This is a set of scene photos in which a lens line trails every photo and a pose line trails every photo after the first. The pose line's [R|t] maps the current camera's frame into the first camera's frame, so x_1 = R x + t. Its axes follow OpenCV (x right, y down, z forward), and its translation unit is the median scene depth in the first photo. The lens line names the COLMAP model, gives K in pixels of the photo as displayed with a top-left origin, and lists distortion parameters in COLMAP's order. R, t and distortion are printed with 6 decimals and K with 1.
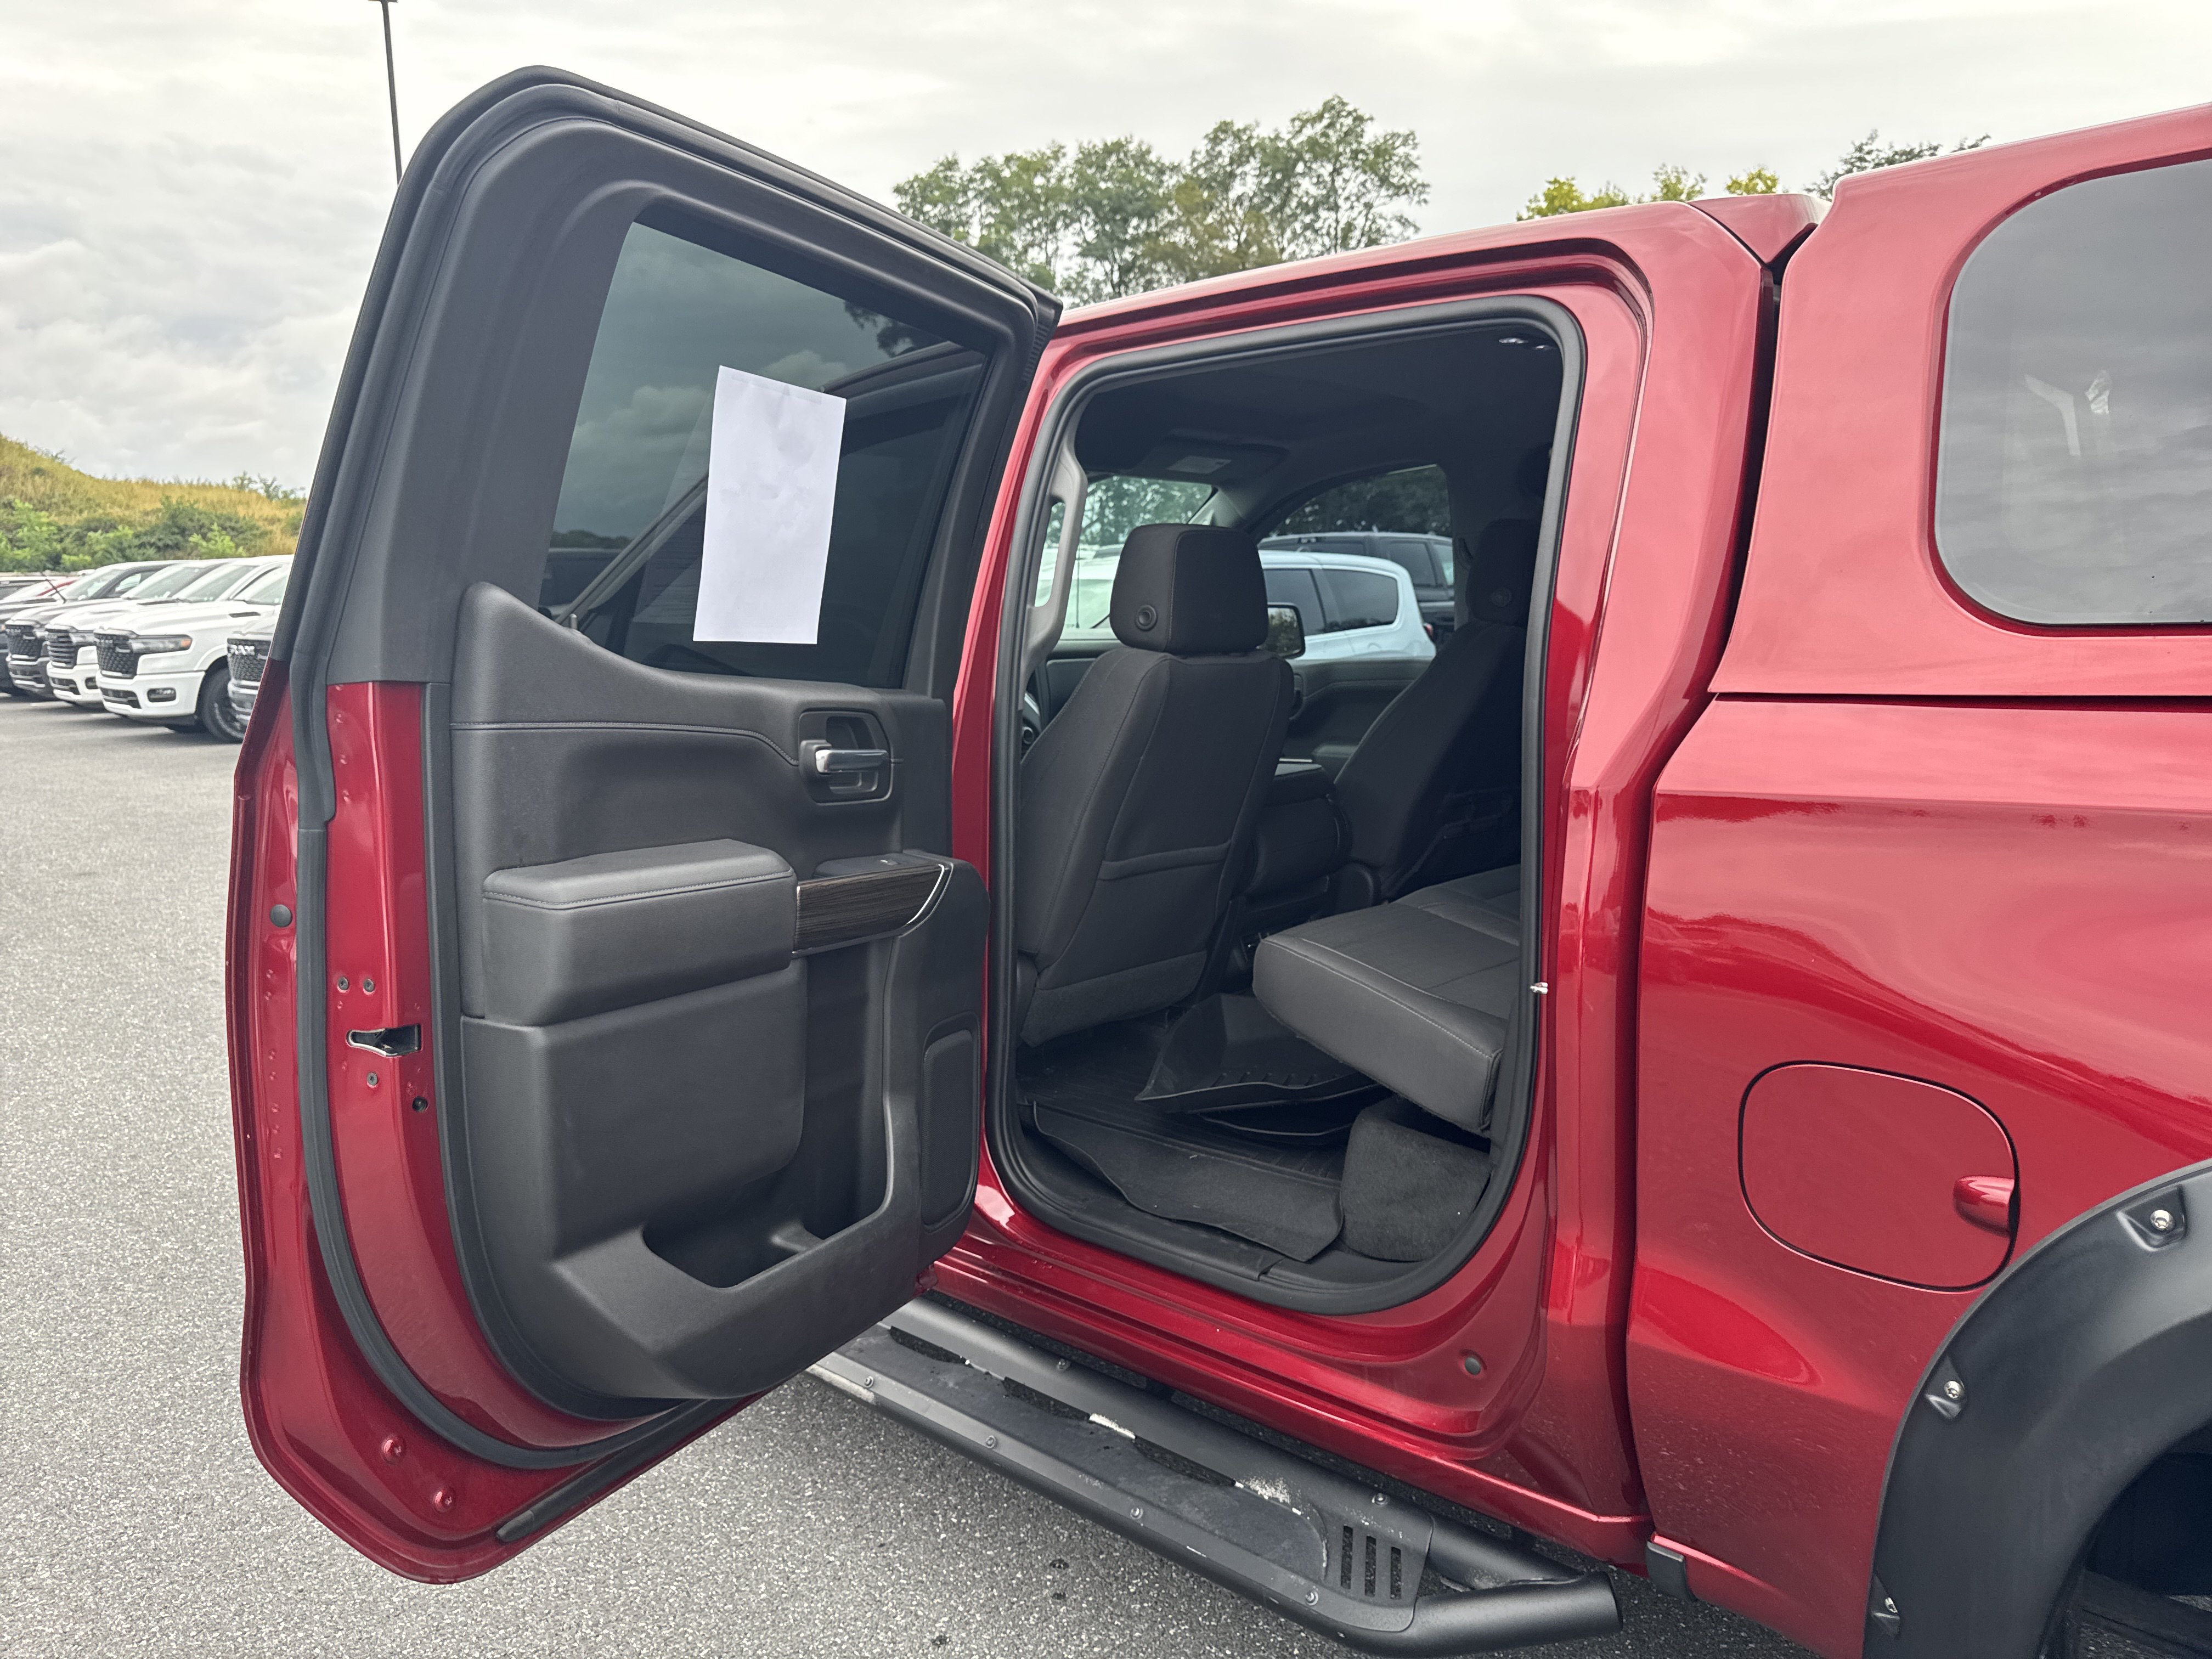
lens RADIAL K [[1583.6, 0, 1091.6], [0, 1583.6, 843.1], [0, 0, 1]] dist [0.025243, -0.026056]
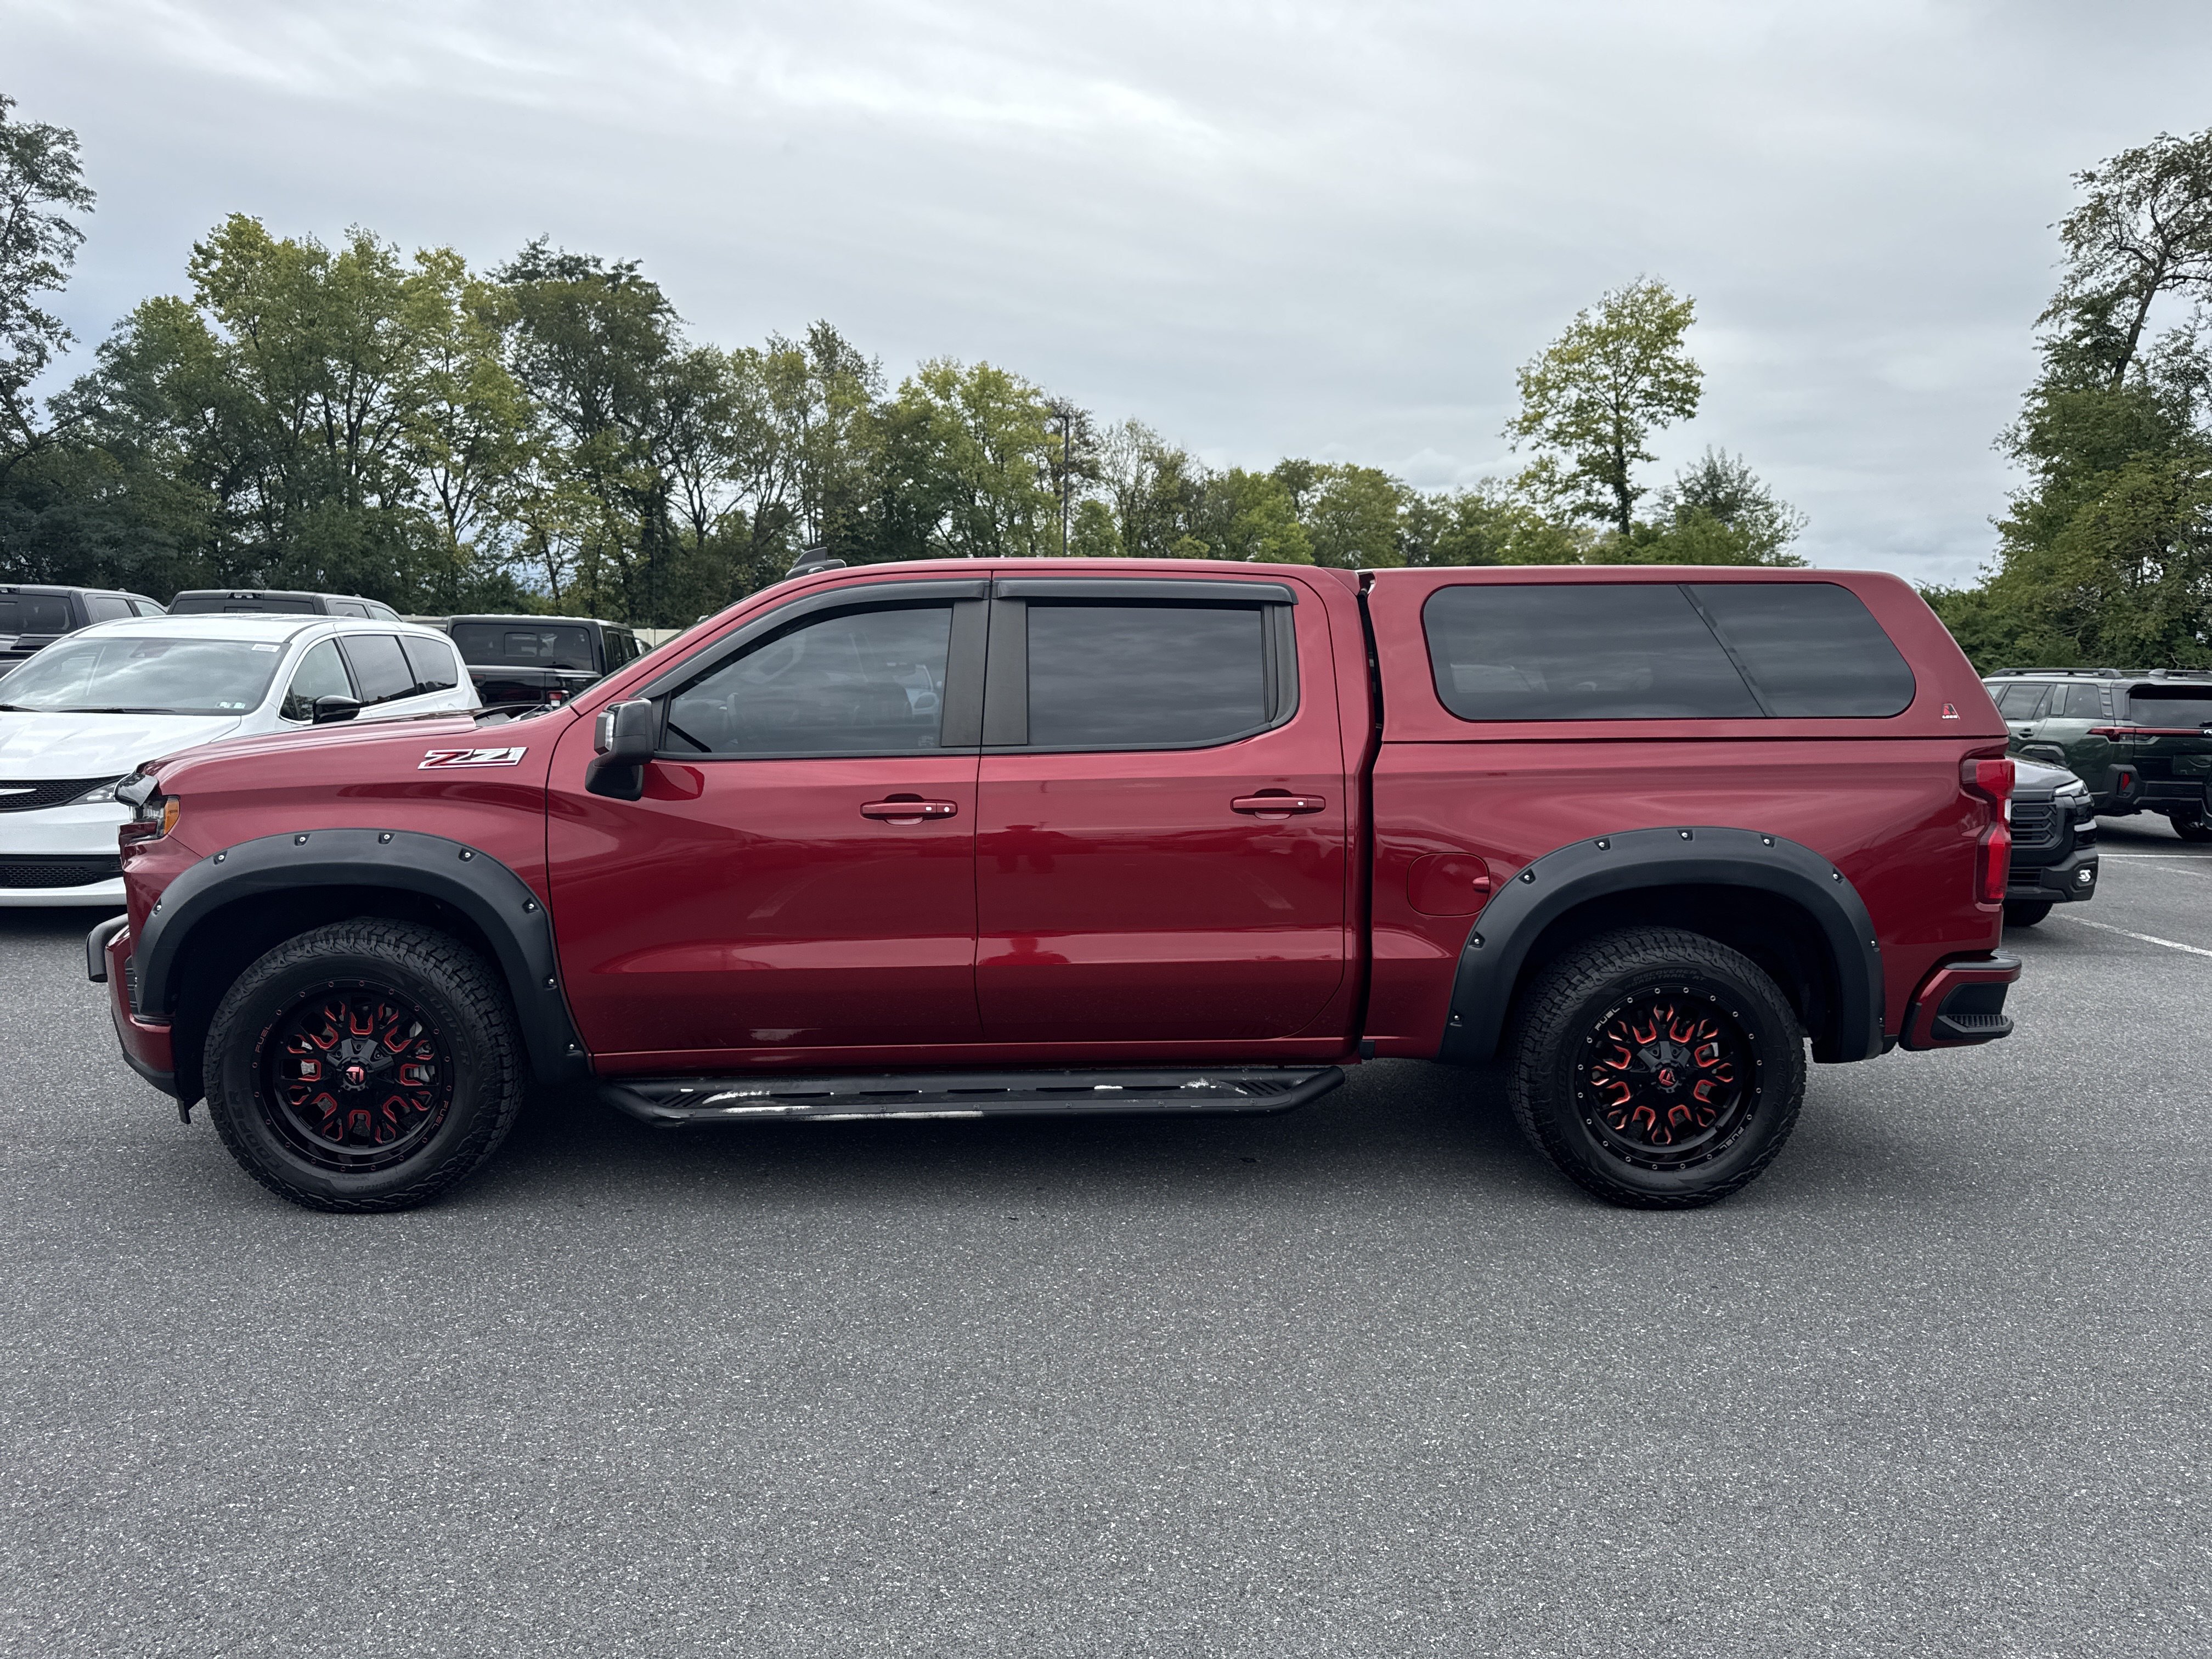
lens RADIAL K [[1583.6, 0, 1109.0], [0, 1583.6, 839.3], [0, 0, 1]] dist [0.025243, -0.026056]
pose [[0.695029, -0.059352, 0.716527, -0.057801], [0.085359, 0.996350, -0.000267, 0.001373], [-0.713896, 0.061348, 0.697559, -0.019585]]
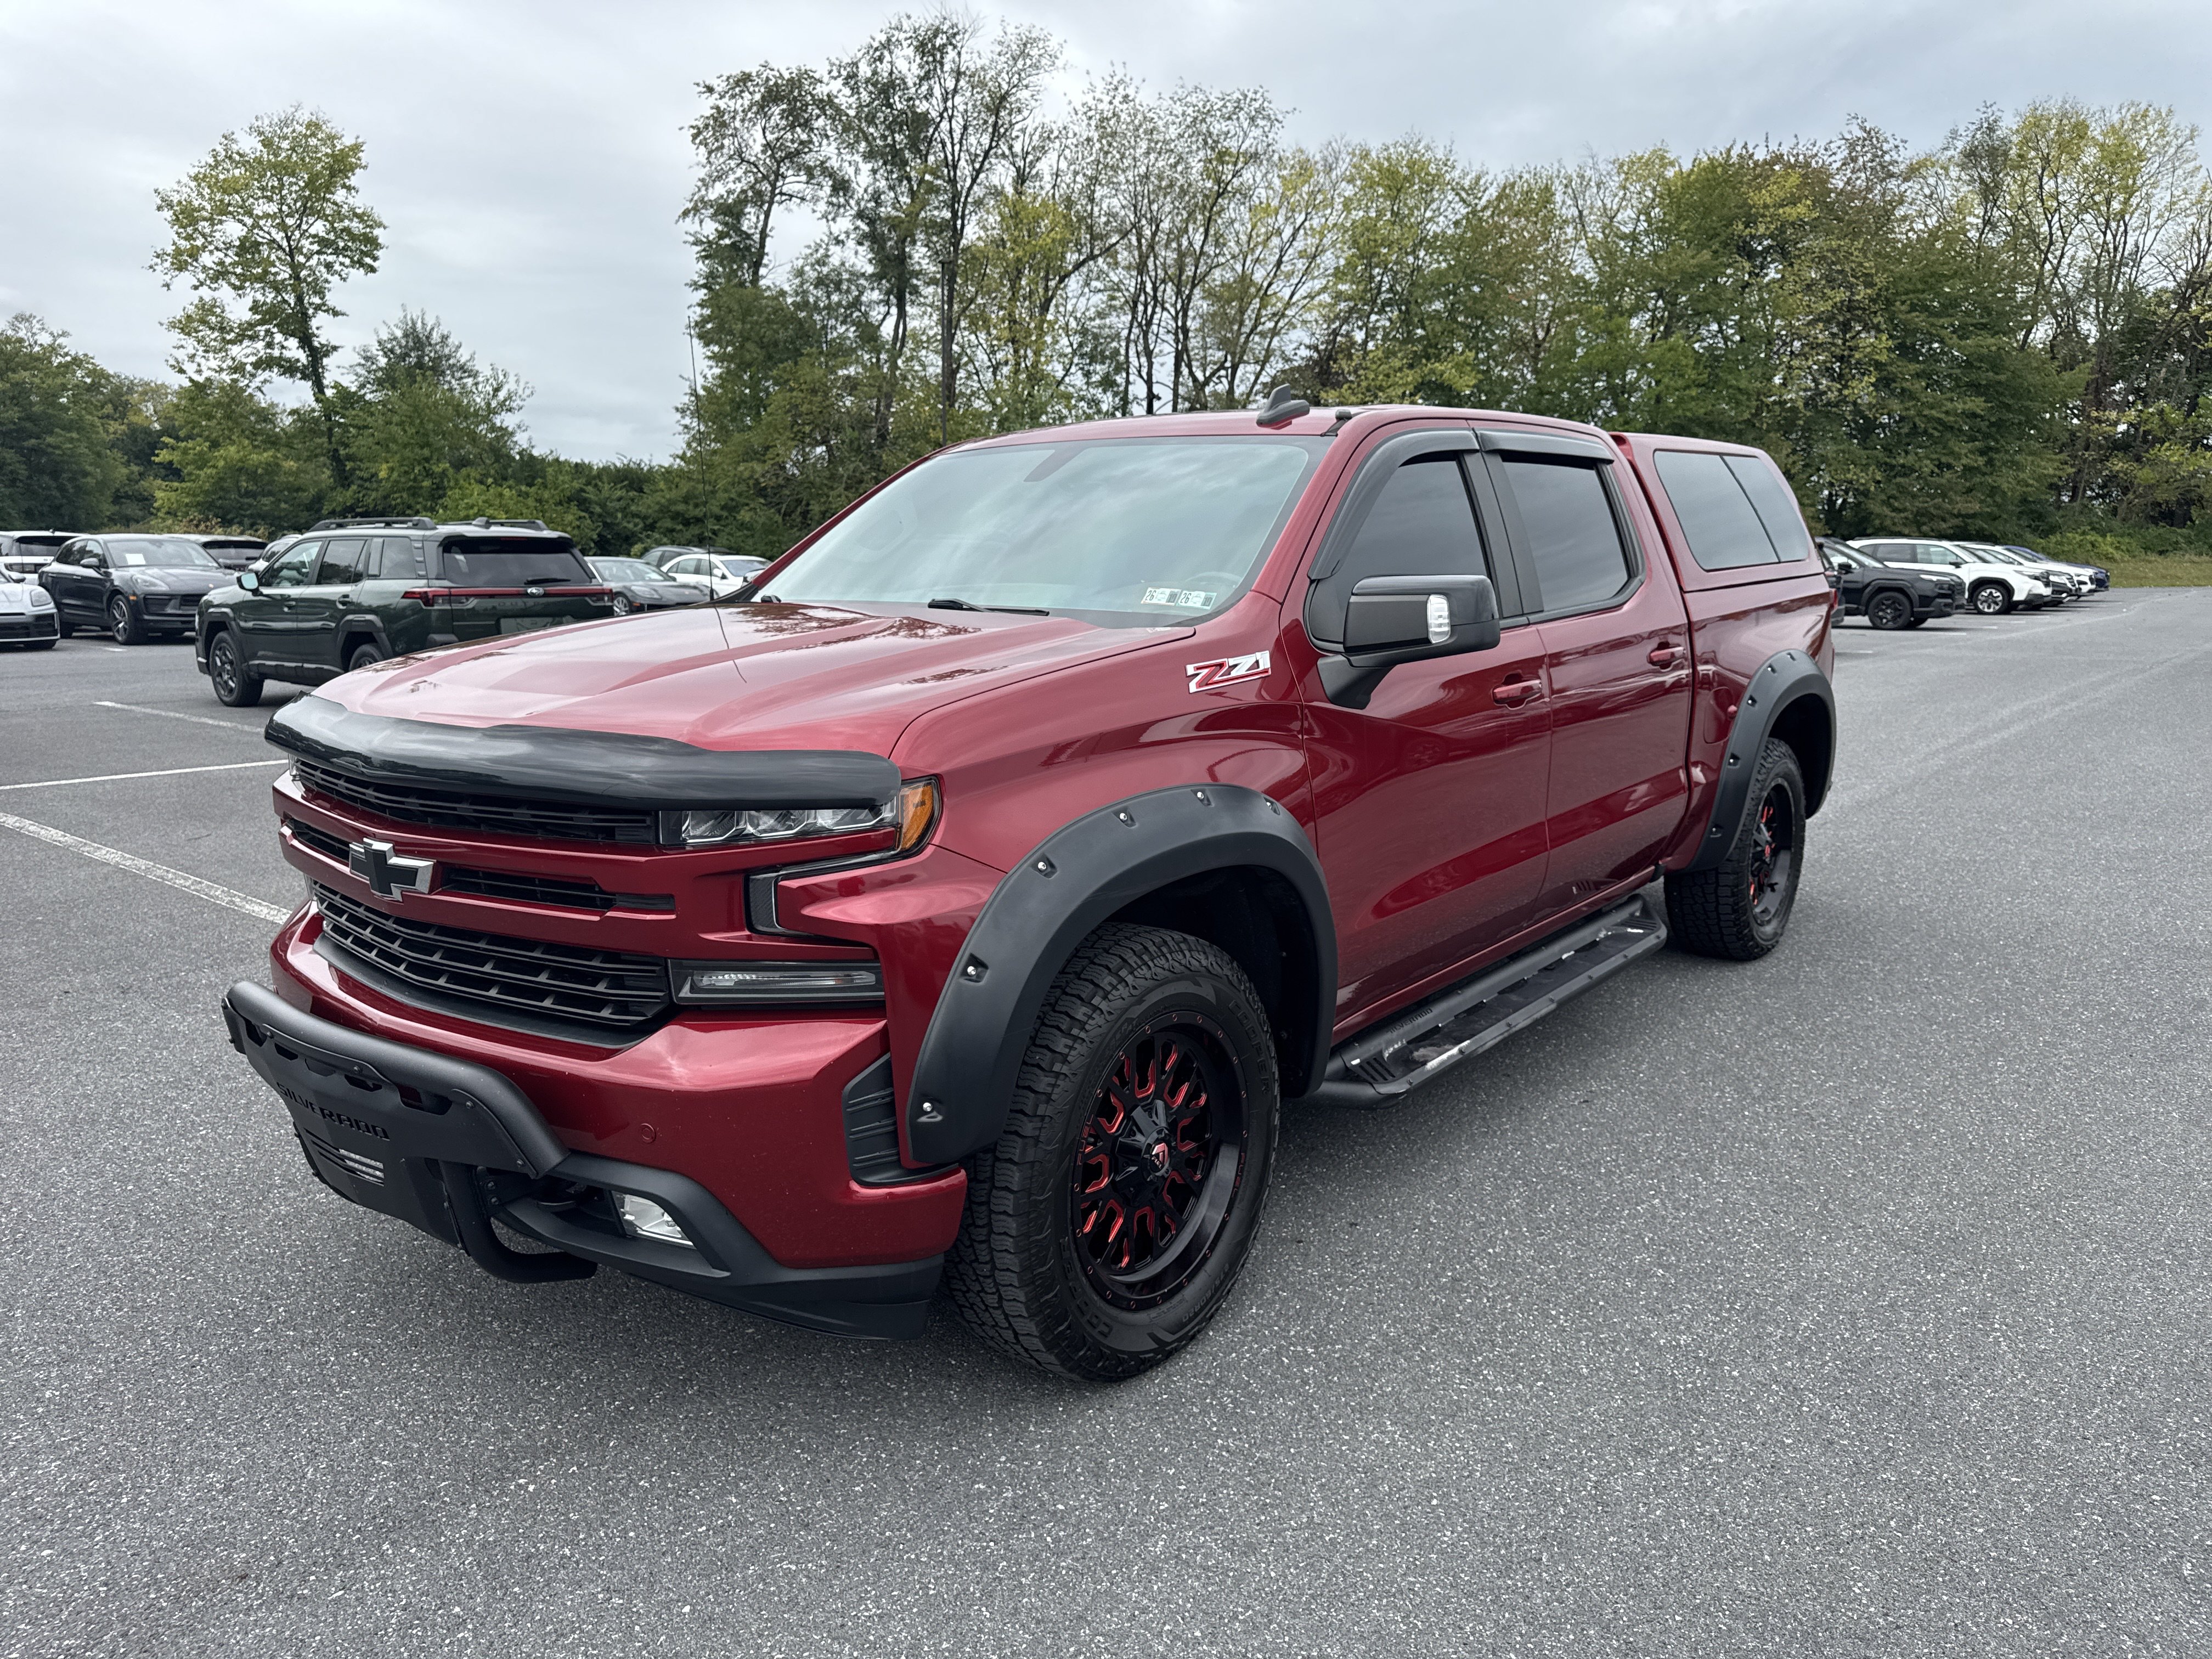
lens RADIAL K [[1583.6, 0, 1110.0], [0, 1583.6, 820.3], [0, 0, 1]] dist [0.025243, -0.026056]
pose [[-0.086587, -0.160611, 0.983212, -0.077743], [0.154170, 0.972870, 0.172499, -0.010483], [-0.984243, 0.166518, -0.059476, 0.066271]]
